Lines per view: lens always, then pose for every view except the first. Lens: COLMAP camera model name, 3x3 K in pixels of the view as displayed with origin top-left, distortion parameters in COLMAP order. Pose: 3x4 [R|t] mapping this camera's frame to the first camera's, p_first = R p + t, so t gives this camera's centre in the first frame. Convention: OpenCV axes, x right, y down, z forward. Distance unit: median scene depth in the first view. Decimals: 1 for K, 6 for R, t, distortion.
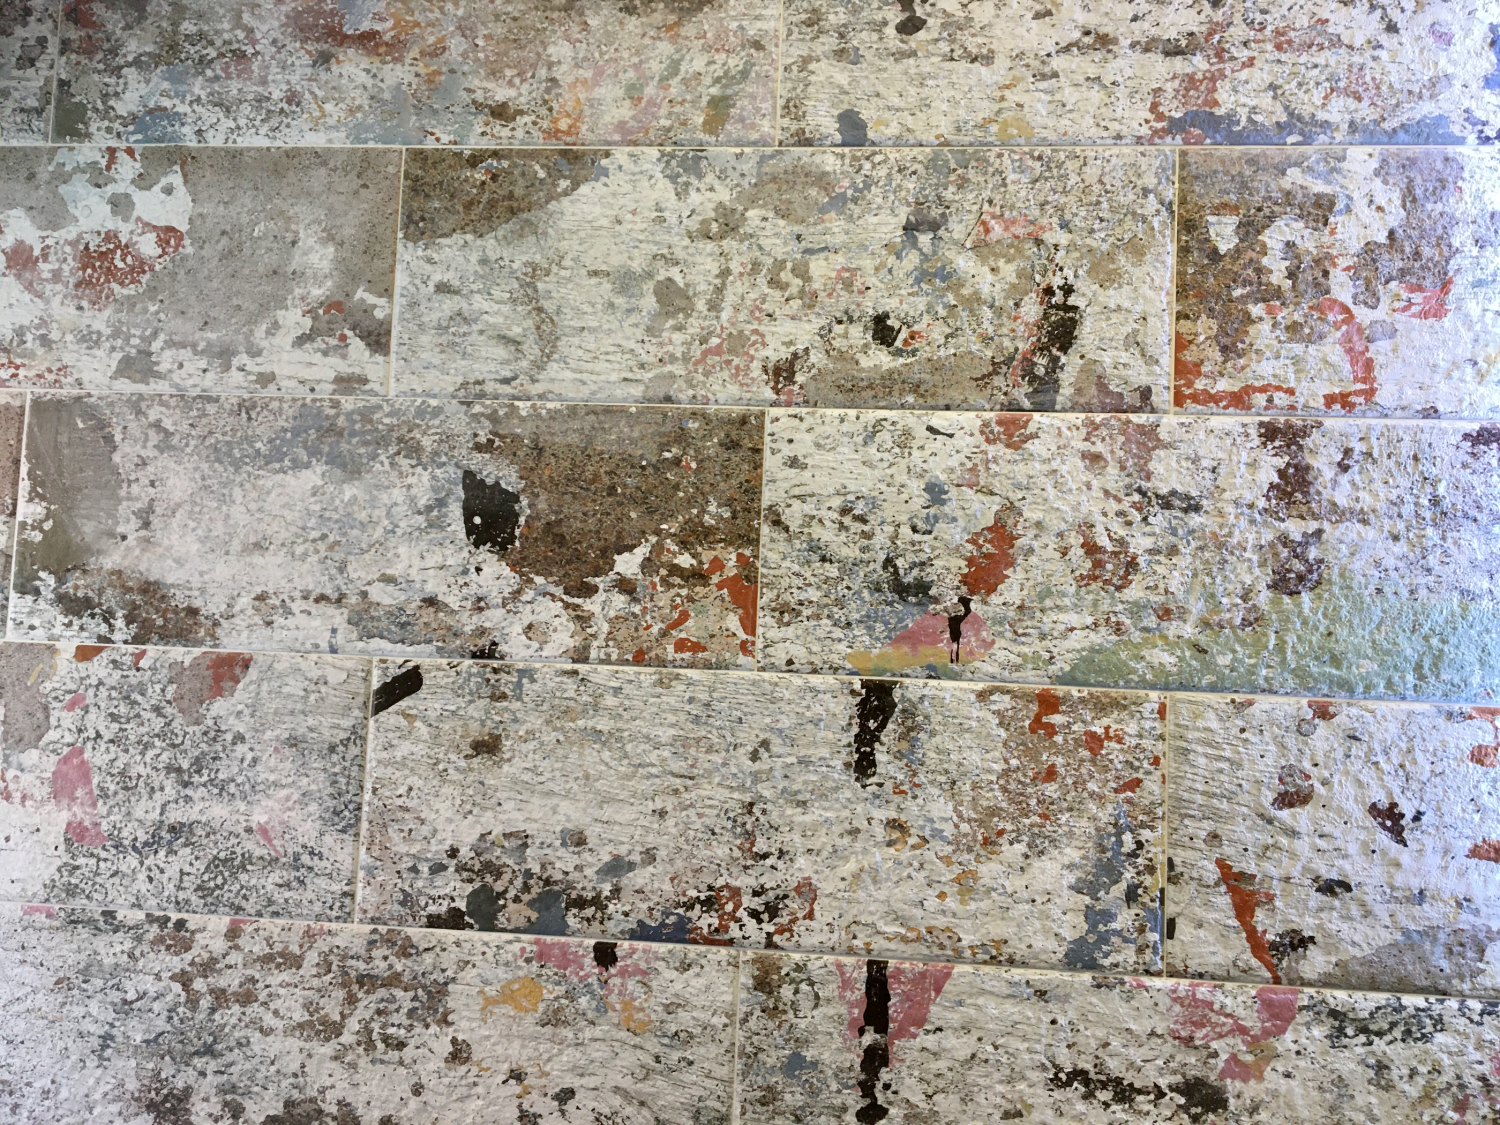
lens RADIAL K [[1270.4, 0, 741.0], [0, 1270.4, 555.3], [0, 0, 1]] dist [0.069654, -0.109252]
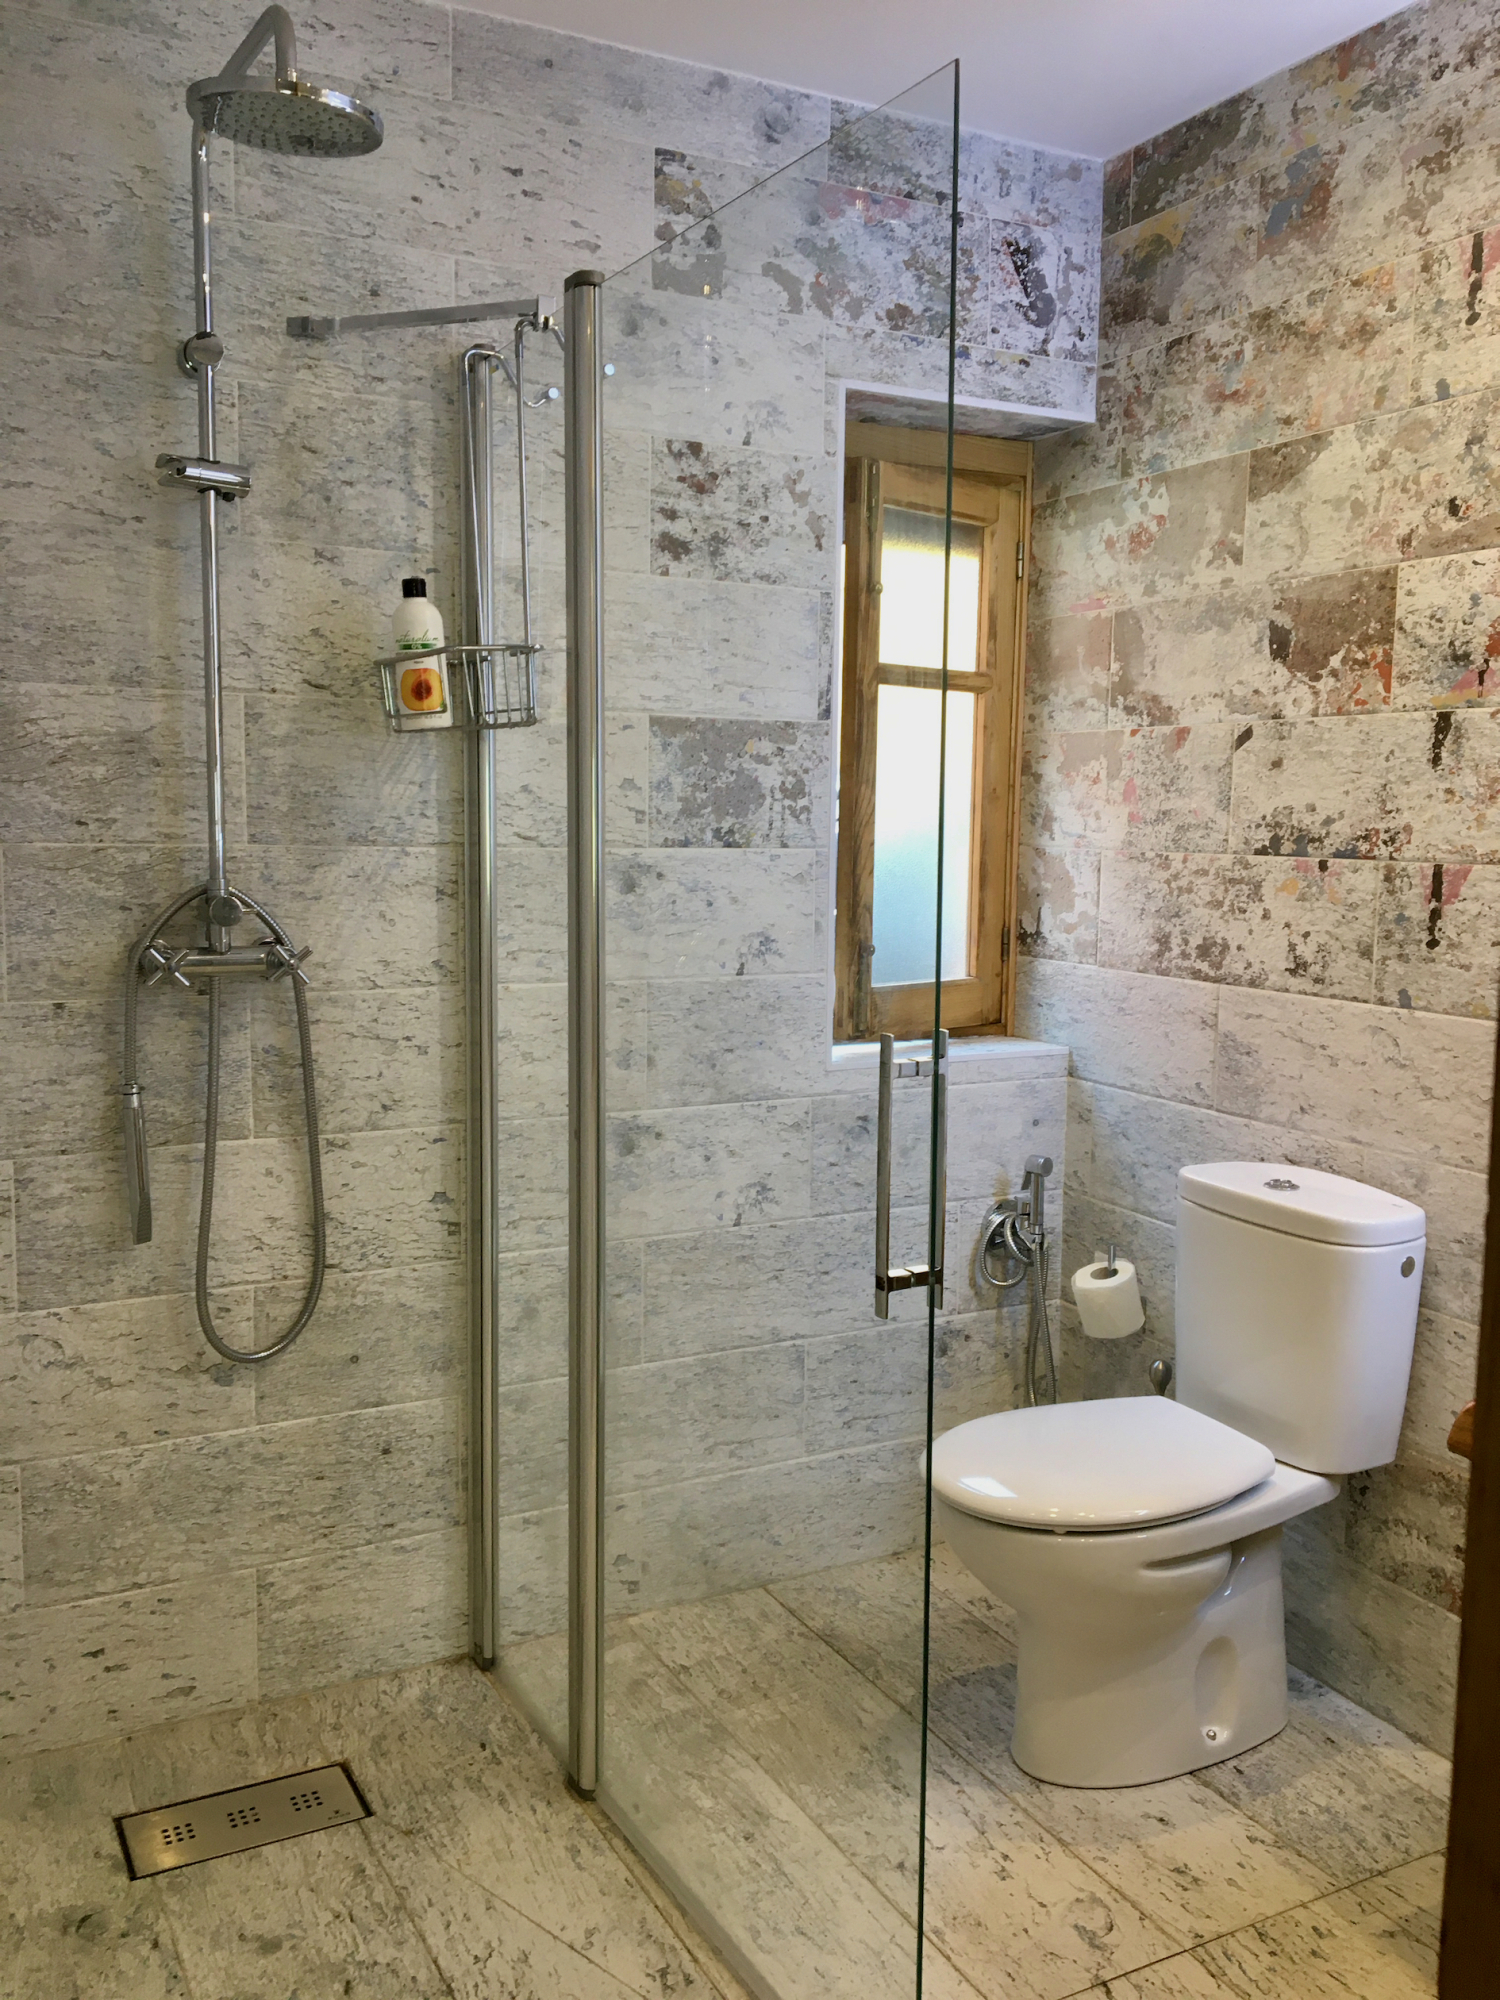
lens RADIAL K [[1693.9, 0, 746.3], [0, 1693.9, 996.1], [0, 0, 1]] dist [0.069654, -0.109252]
pose [[0.545532, 0.056452, -0.836187, 1.577320], [0.072737, 0.990775, 0.114343, 0.145630], [0.834928, -0.123200, 0.536393, -1.137623]]
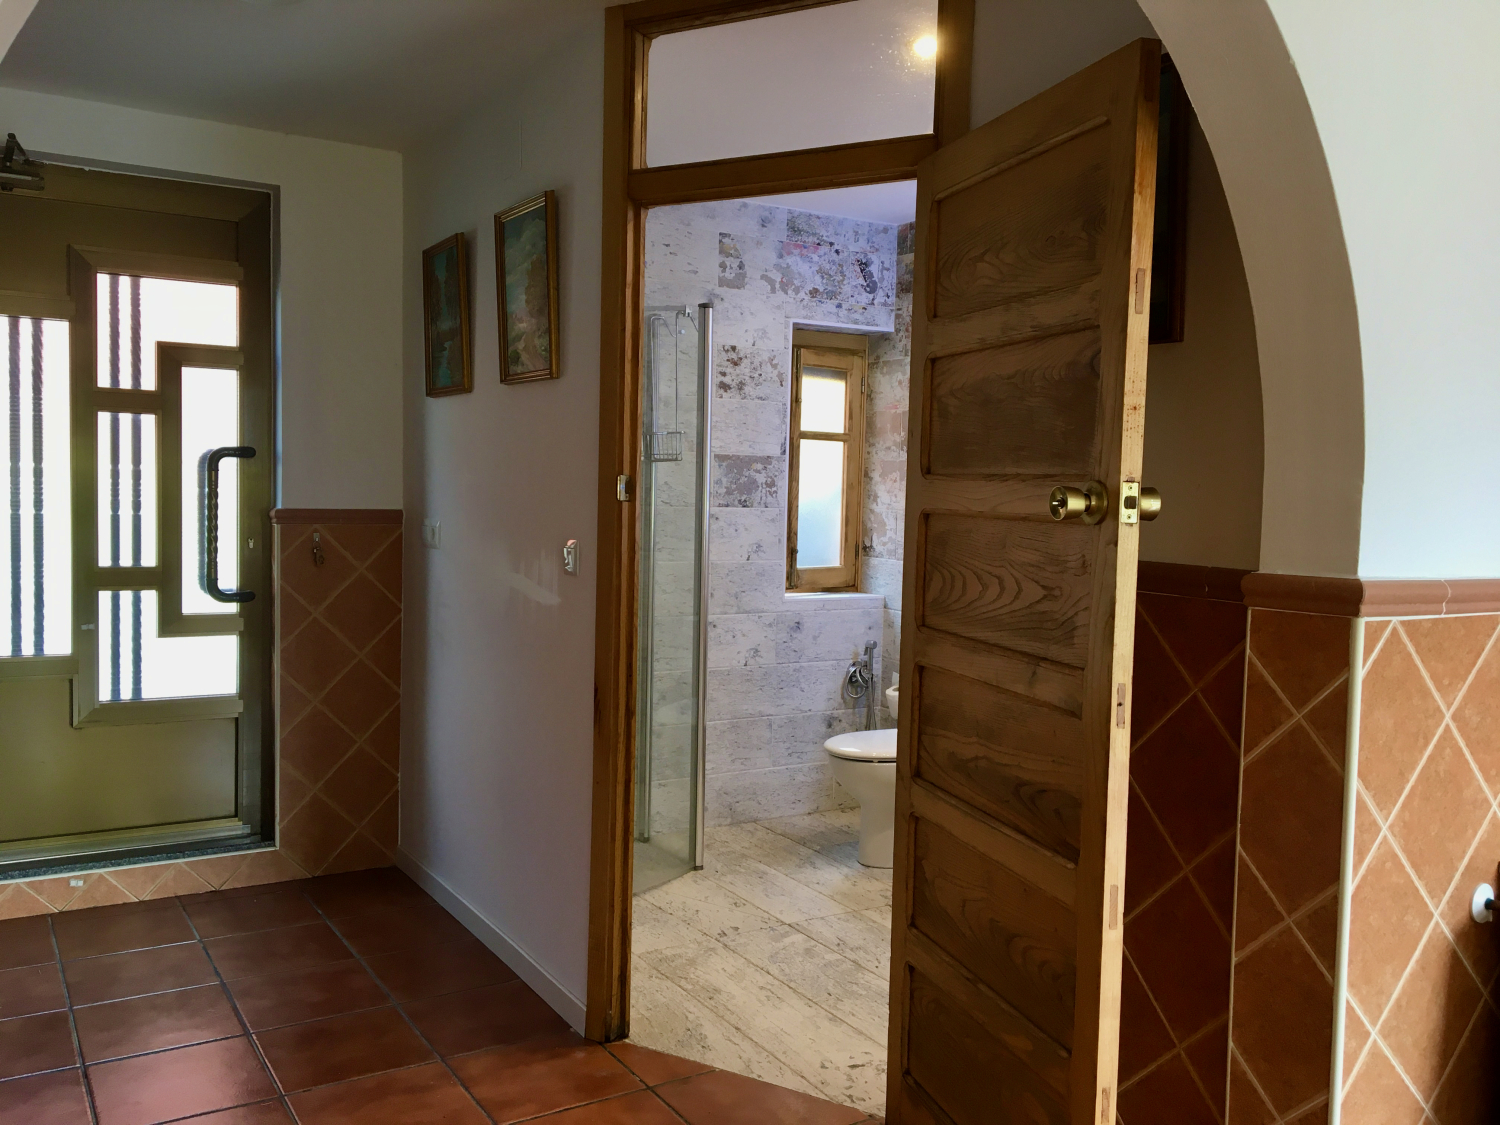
lens RADIAL K [[1270.4, 0, 756.7], [0, 1270.4, 566.1], [0, 0, 1]] dist [0.069654, -0.109252]
pose [[0.603416, 0.025006, -0.797034, 3.267383], [0.060175, 0.995230, 0.076781, 0.067376], [0.795153, -0.094293, 0.599033, -2.632324]]
